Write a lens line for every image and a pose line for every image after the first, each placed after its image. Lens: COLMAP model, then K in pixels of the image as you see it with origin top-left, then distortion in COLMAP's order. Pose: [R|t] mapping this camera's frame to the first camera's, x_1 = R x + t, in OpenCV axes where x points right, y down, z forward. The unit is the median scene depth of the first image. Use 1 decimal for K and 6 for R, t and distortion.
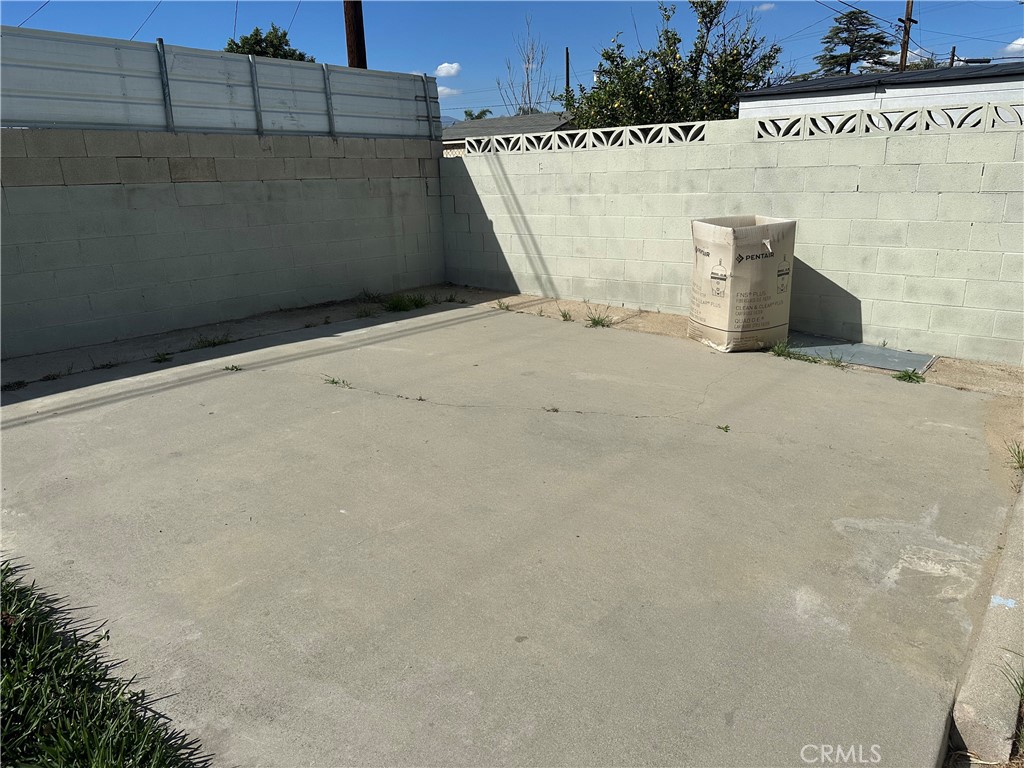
lens RADIAL K [[719.5, 0, 526.3], [0, 719.5, 381.8], [0, 0, 1]] dist [0.073745, -0.097911]
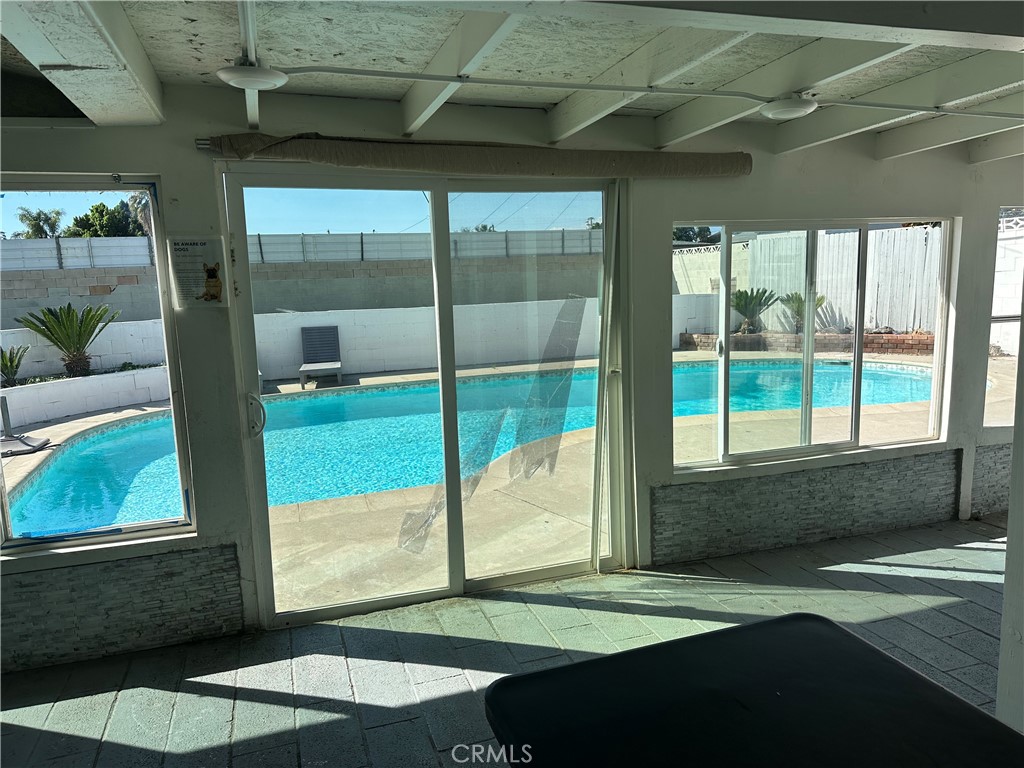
lens RADIAL K [[719.5, 0, 526.3], [0, 719.5, 381.8], [0, 0, 1]] dist [0.073745, -0.097911]
pose [[0.834030, 0.064247, -0.547966, 1.041826], [-0.123560, 0.989720, -0.072024, 0.419158], [0.537705, 0.127777, 0.833394, -1.513730]]
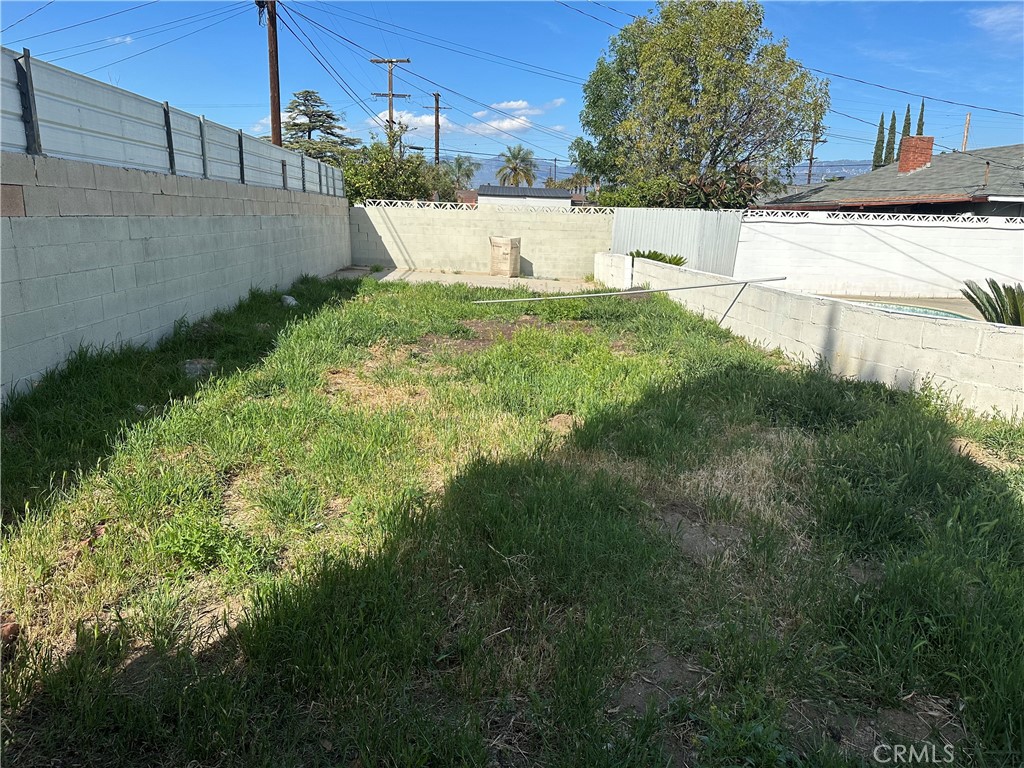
lens RADIAL K [[719.5, 0, 526.3], [0, 719.5, 381.8], [0, 0, 1]] dist [0.073745, -0.097911]
pose [[0.729921, -0.110498, 0.674541, -1.359625], [0.146987, 0.989134, 0.002978, 0.303968], [-0.667541, 0.096975, 0.738231, -0.989250]]
